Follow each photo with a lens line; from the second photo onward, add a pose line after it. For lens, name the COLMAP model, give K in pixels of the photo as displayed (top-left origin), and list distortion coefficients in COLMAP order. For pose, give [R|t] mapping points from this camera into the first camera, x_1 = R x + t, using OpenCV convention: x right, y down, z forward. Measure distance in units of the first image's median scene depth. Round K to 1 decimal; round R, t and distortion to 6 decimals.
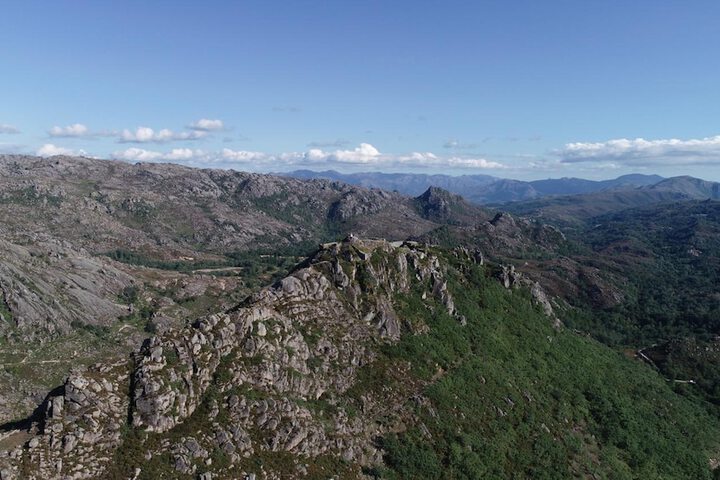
lens RADIAL K [[630.0, 0, 371.1], [0, 630.0, 223.2], [0, 0, 1]] dist [0.001750, -0.002778]
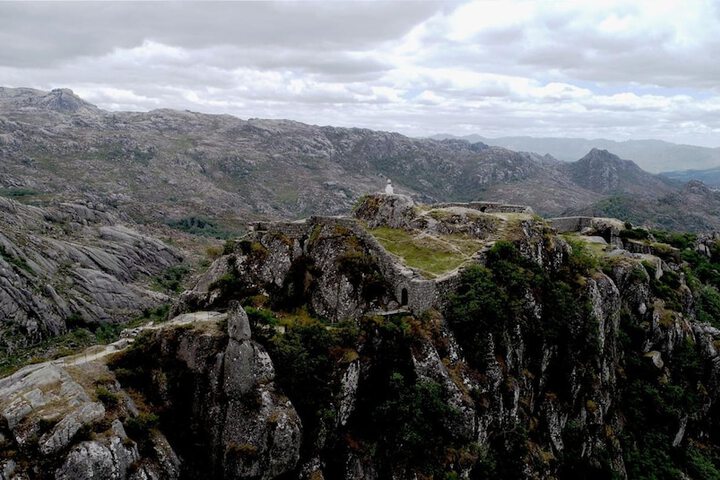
lens RADIAL K [[630.0, 0, 371.1], [0, 630.0, 223.2], [0, 0, 1]] dist [0.001750, -0.002778]
pose [[0.973564, 0.031963, -0.226166, 0.004942], [-0.021351, 0.998560, 0.049217, 0.005595], [0.227414, -0.043087, 0.972845, 0.209219]]
